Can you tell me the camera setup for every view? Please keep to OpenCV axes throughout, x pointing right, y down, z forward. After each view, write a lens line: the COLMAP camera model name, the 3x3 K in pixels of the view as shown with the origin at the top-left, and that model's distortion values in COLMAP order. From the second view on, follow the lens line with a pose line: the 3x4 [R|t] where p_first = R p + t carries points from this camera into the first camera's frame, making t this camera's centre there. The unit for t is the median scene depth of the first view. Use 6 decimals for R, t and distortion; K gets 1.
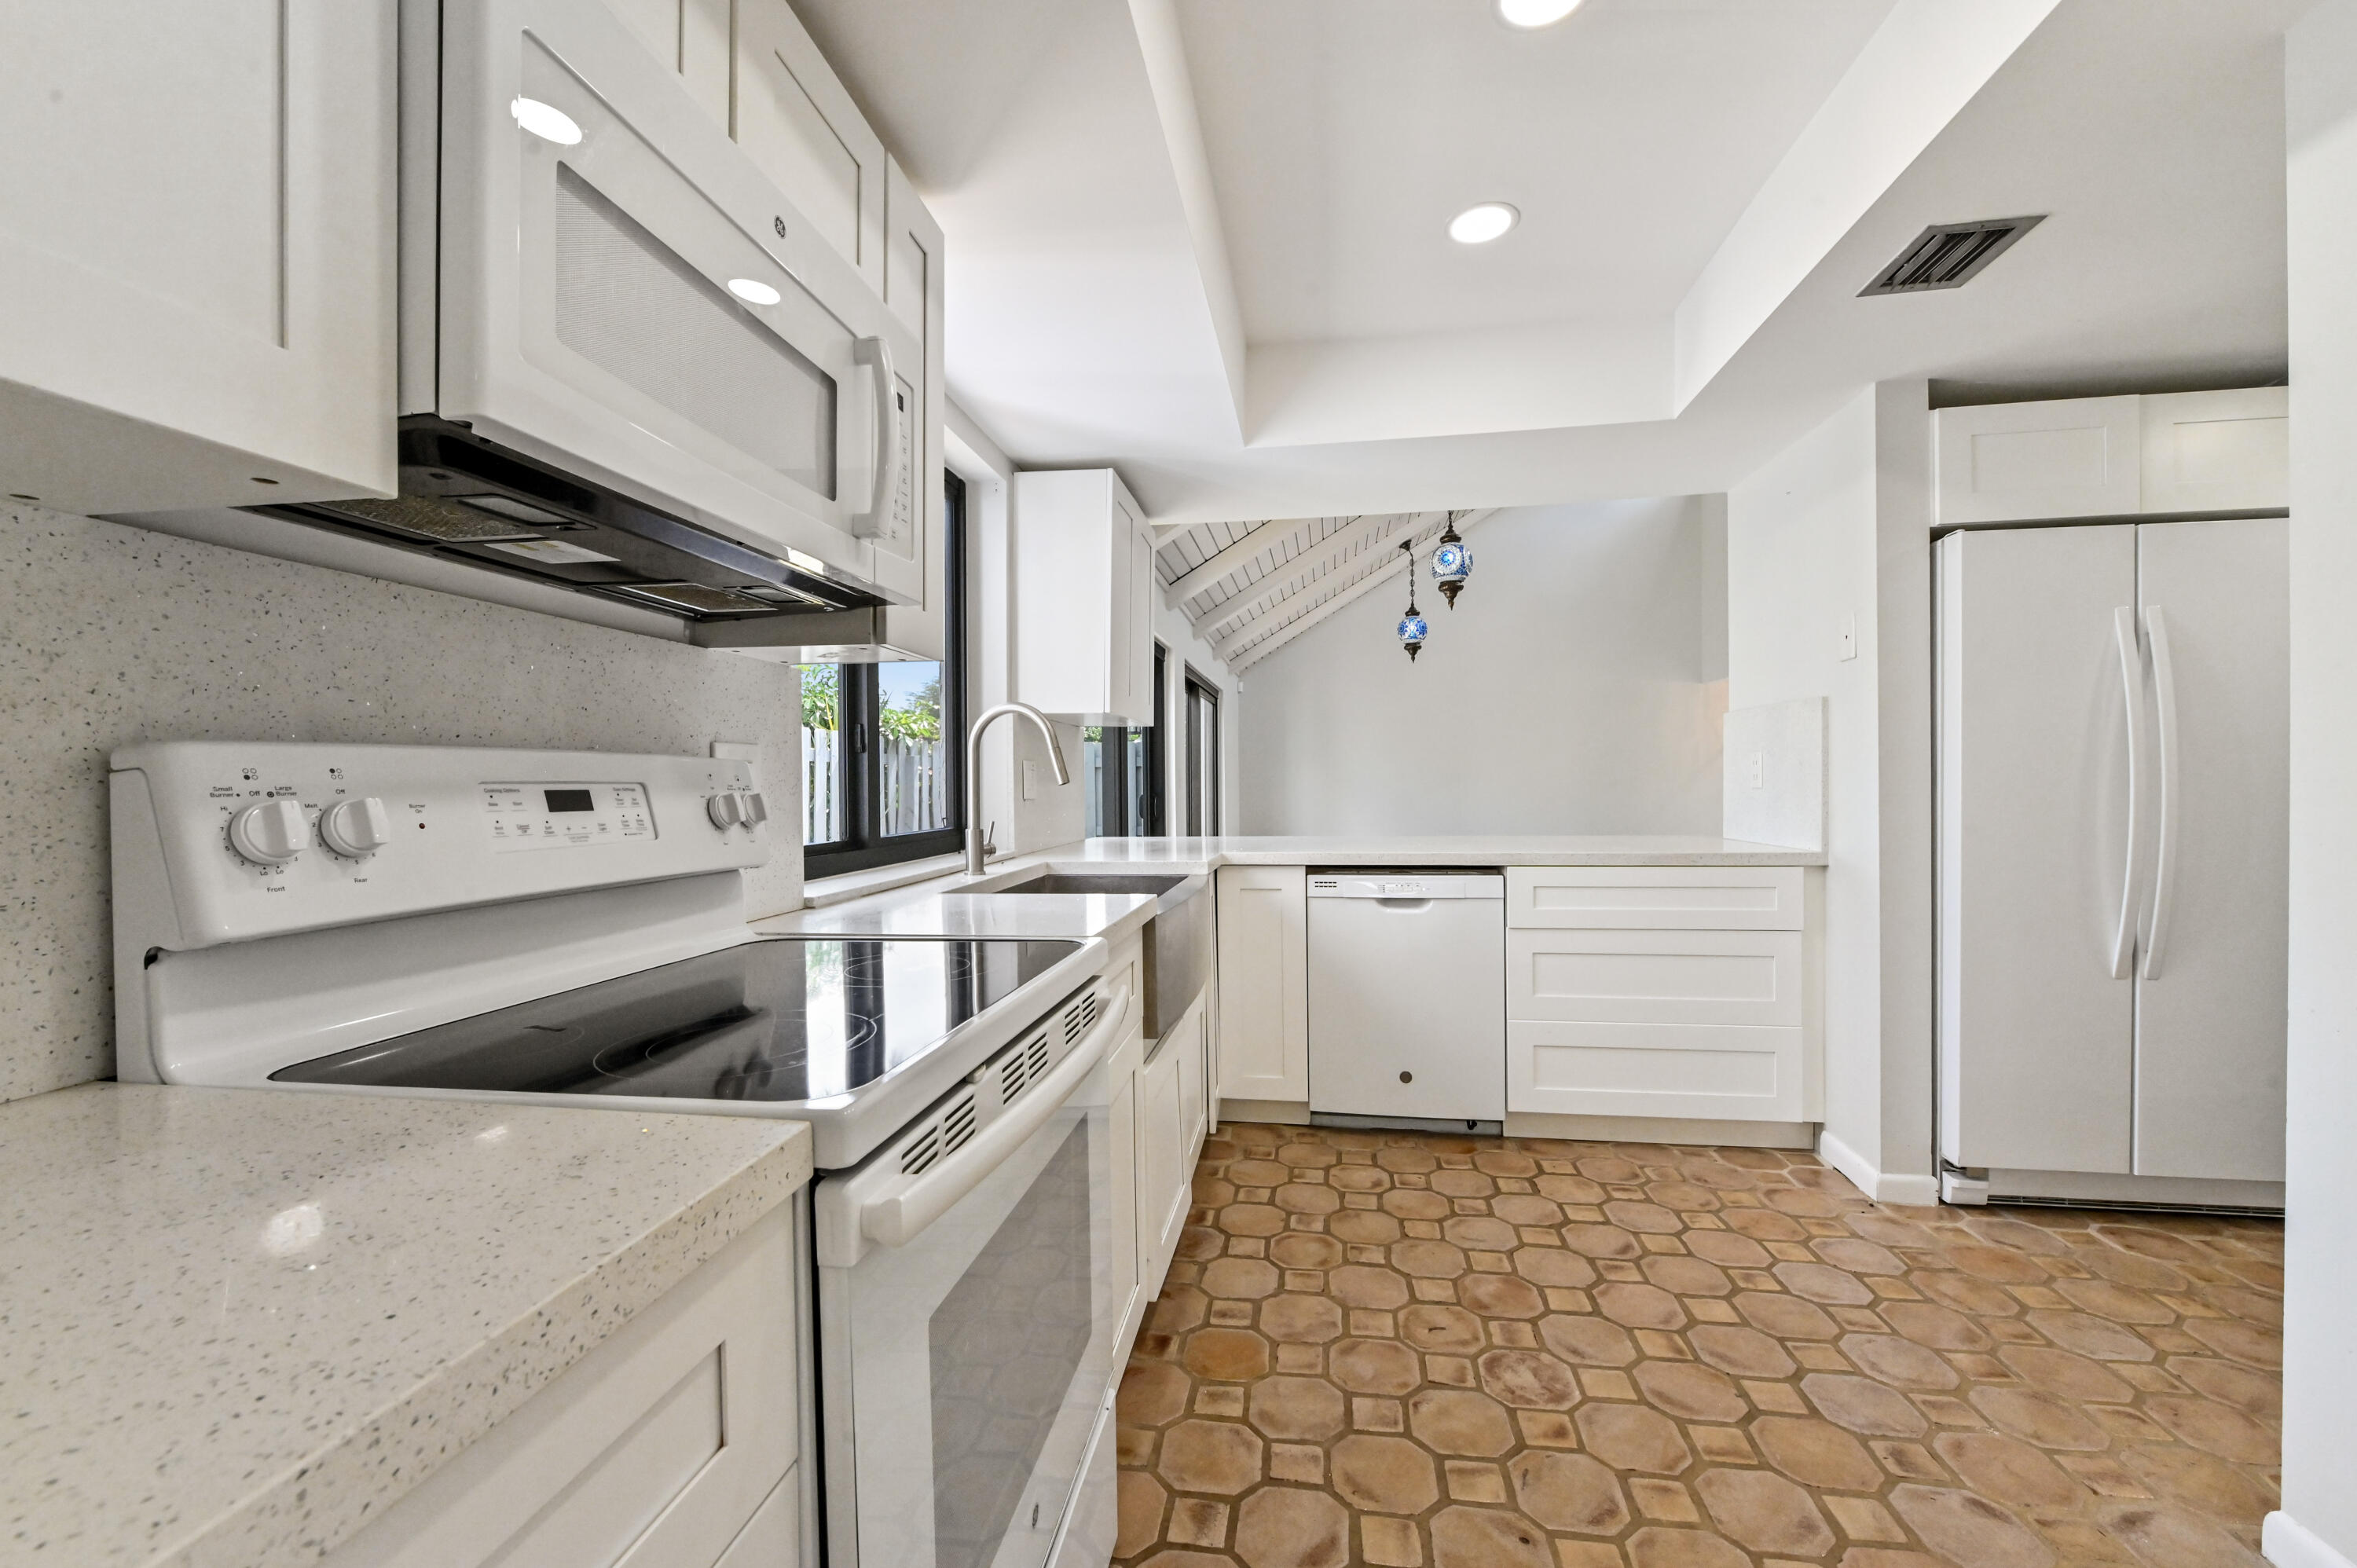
lens RADIAL K [[946.2, 0, 1189.3], [0, 946.2, 790.1], [0, 0, 1]] dist [-0.008068, 0.000134]
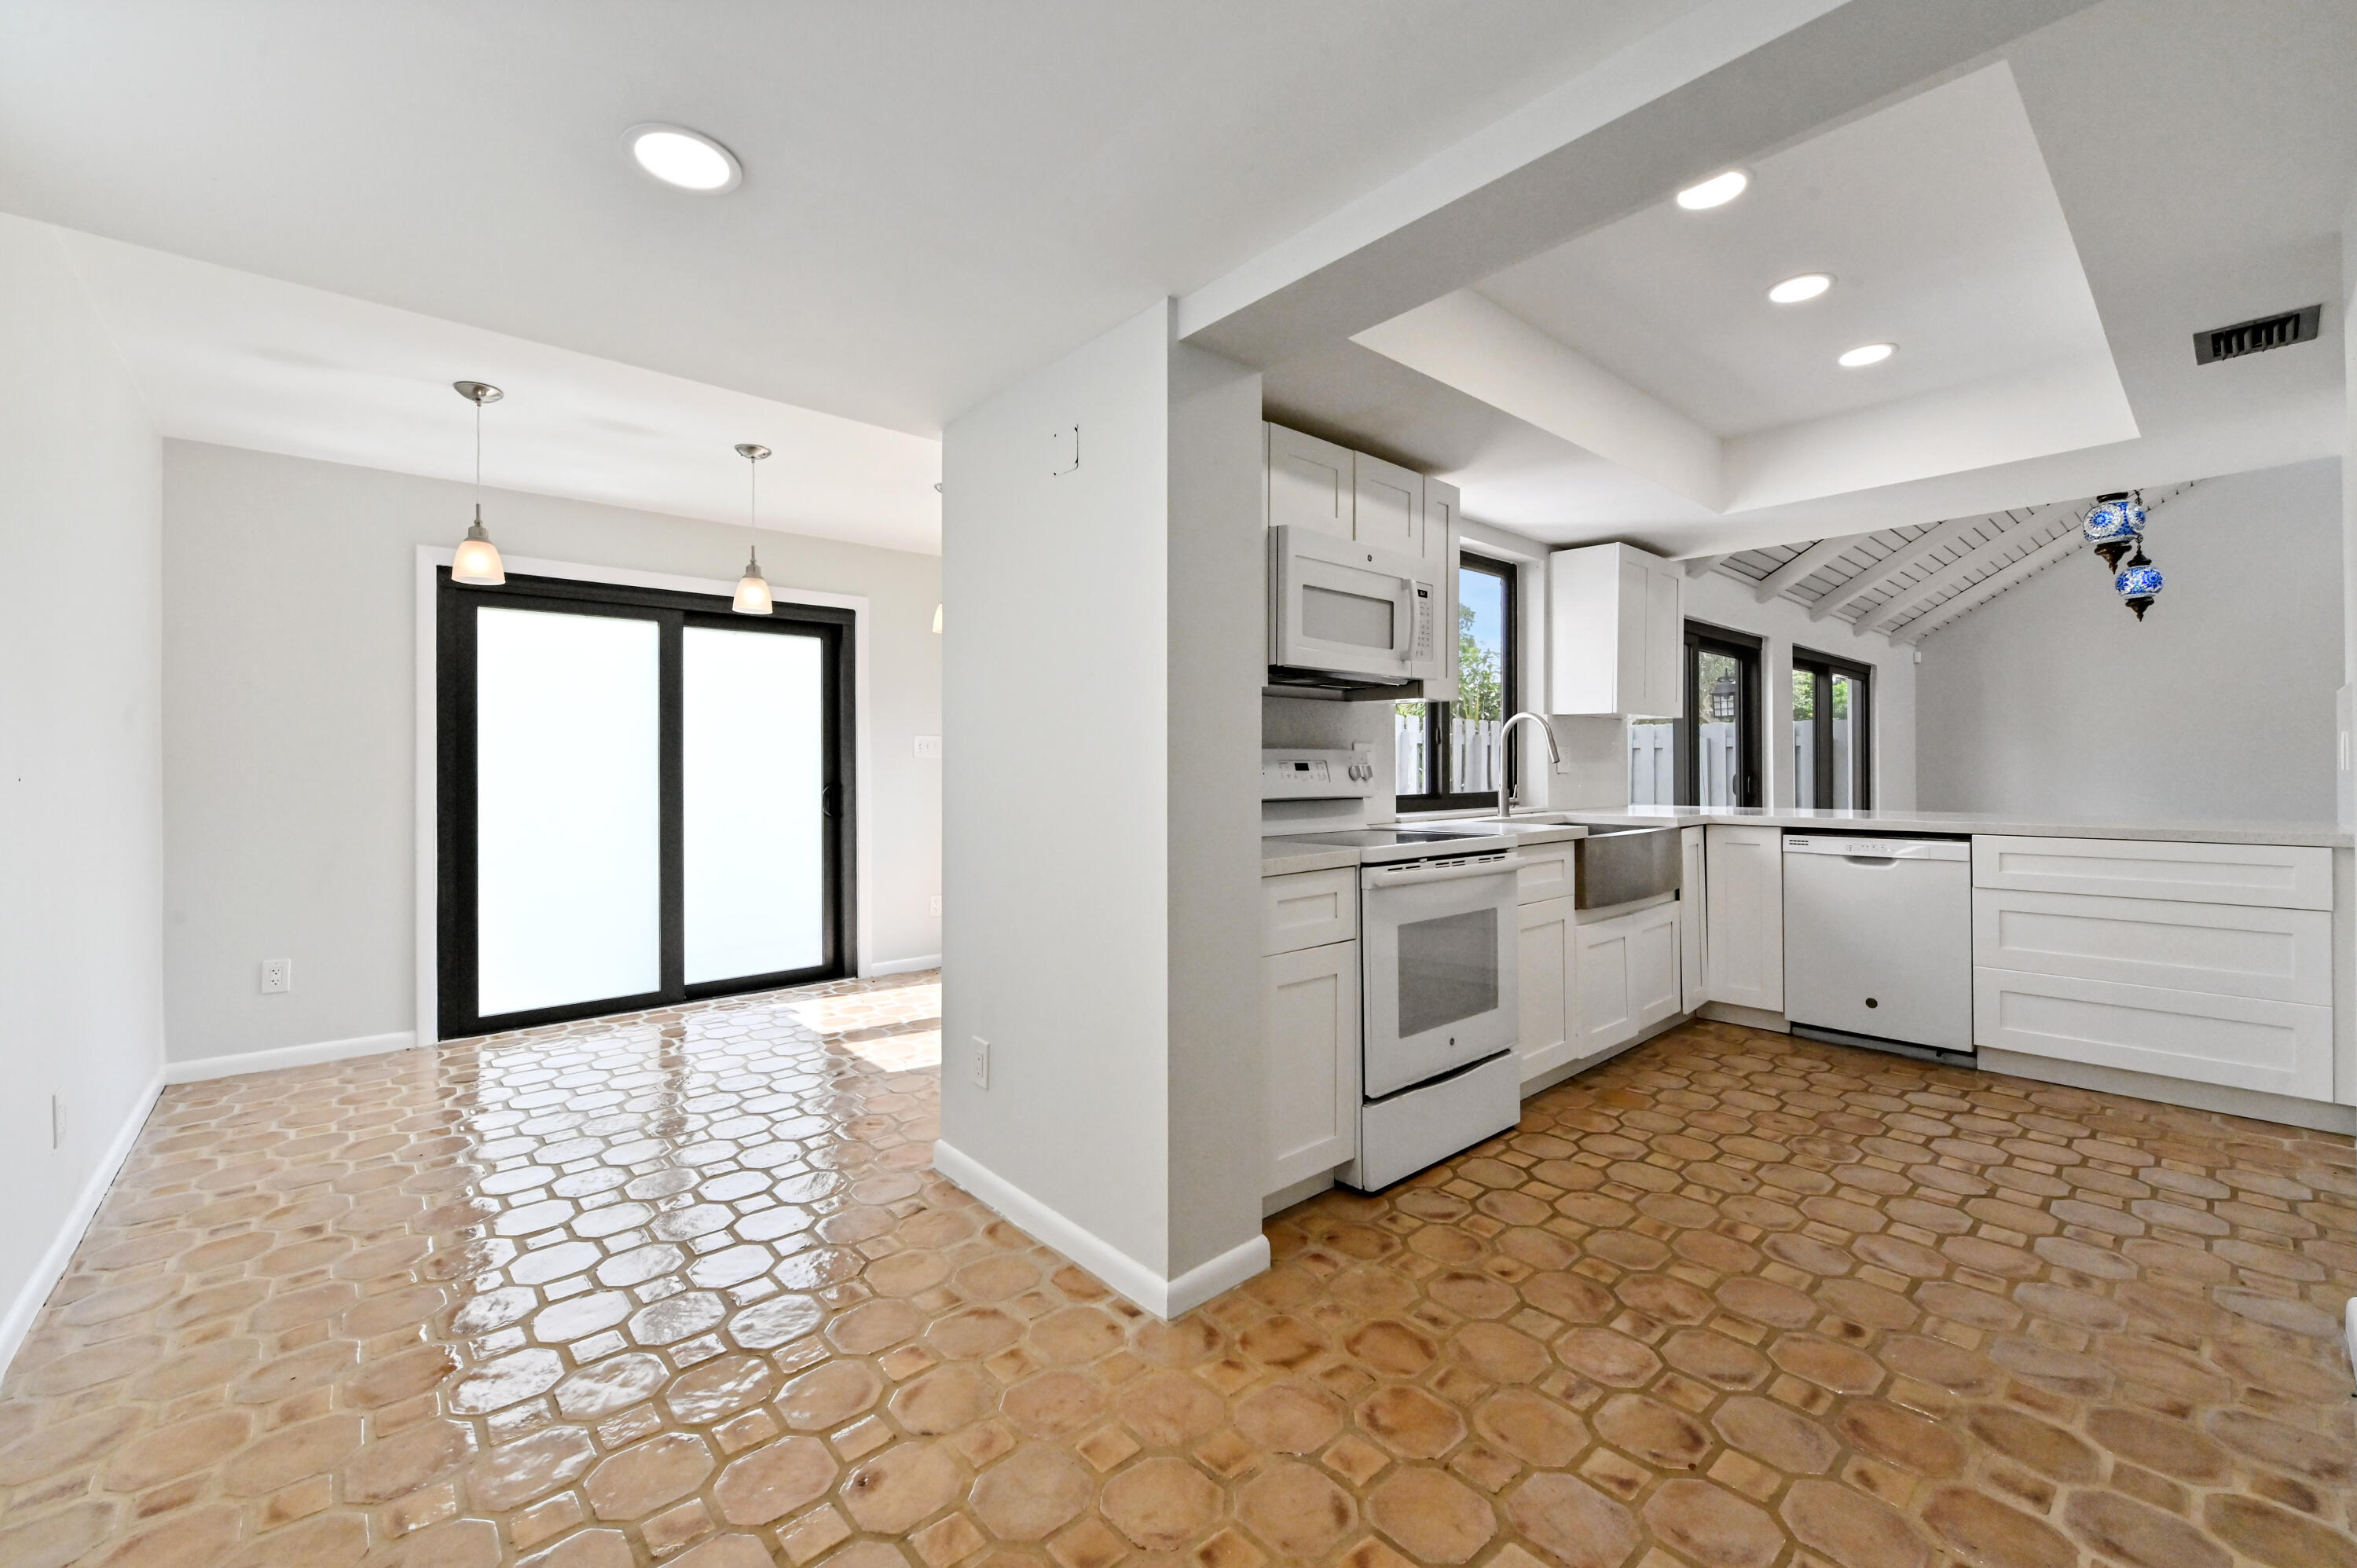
lens RADIAL K [[946.2, 0, 1158.1], [0, 946.2, 765.9], [0, 0, 1]] dist [-0.008068, 0.000134]
pose [[0.758488, 0.007314, -0.651646, 0.444020], [-0.009442, 0.999955, 0.000234, 0.006305], [0.651618, 0.005976, 0.758523, -0.736463]]
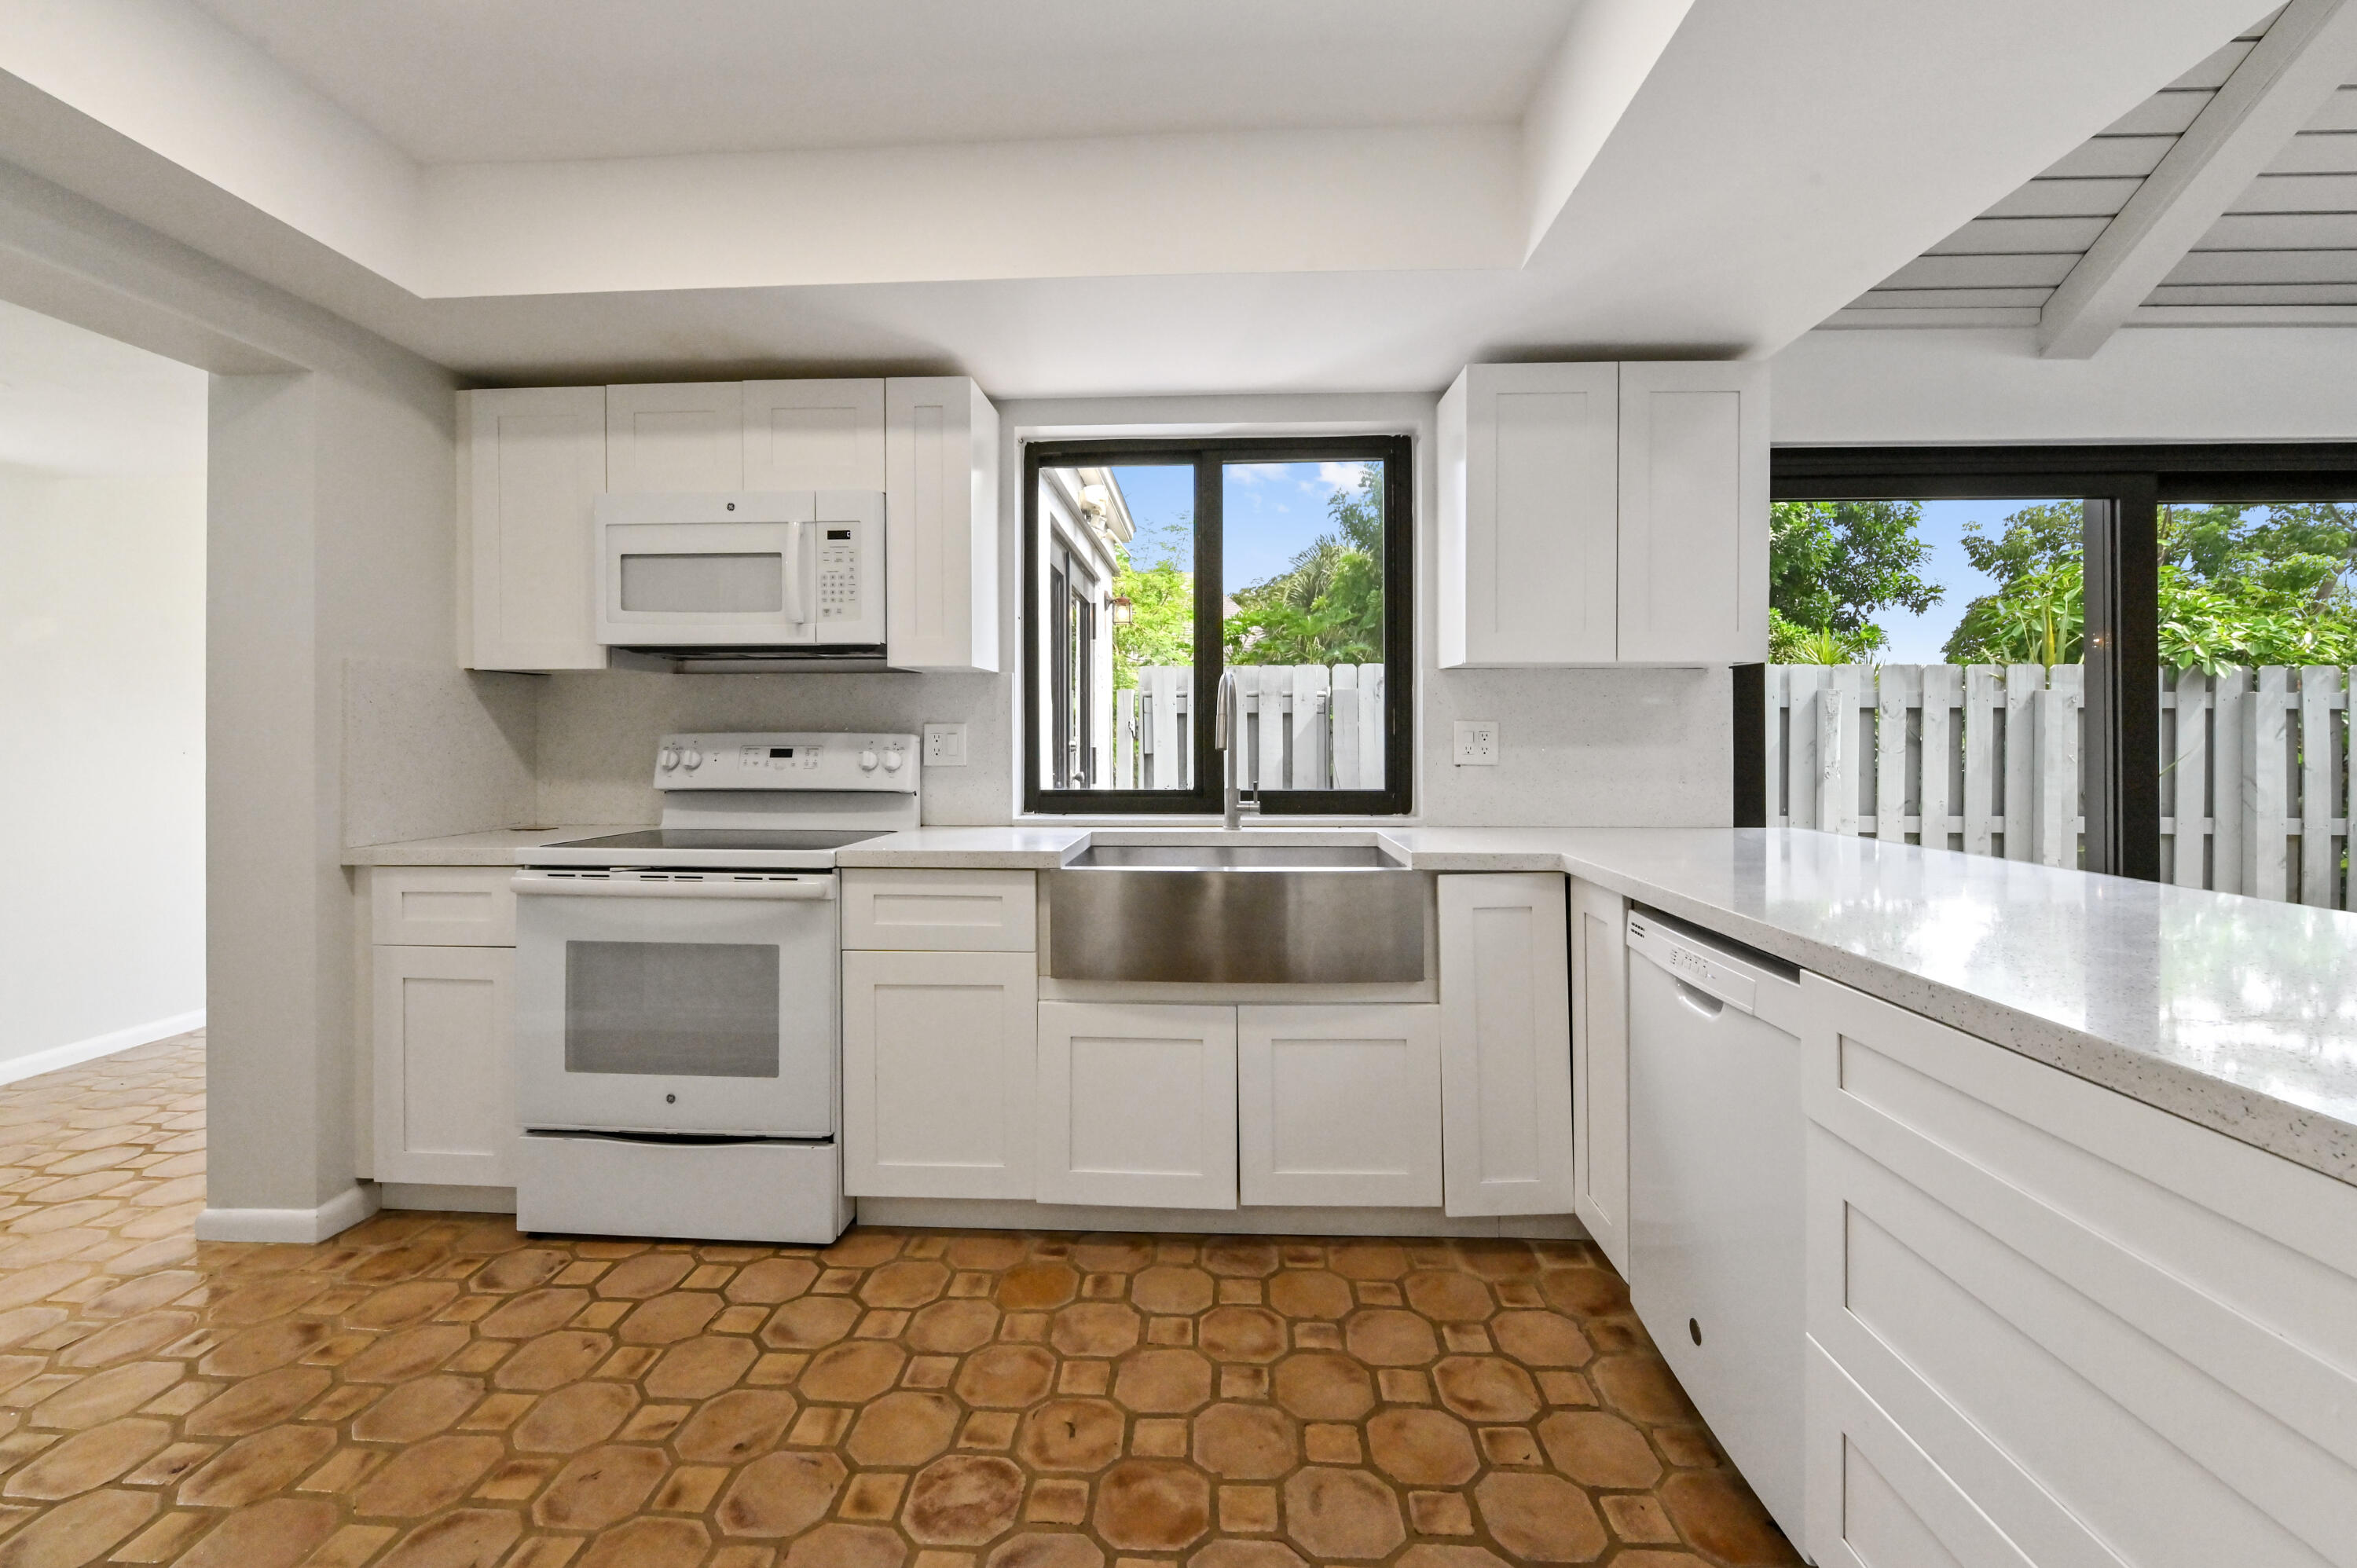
lens RADIAL K [[946.2, 0, 1142.5], [0, 946.2, 745.0], [0, 0, 1]] dist [-0.008068, 0.000134]
pose [[0.092012, 0.019313, -0.995571, 0.975012], [-0.007835, 0.999795, 0.018670, -0.032875], [0.995727, 0.006083, 0.092145, 0.897313]]
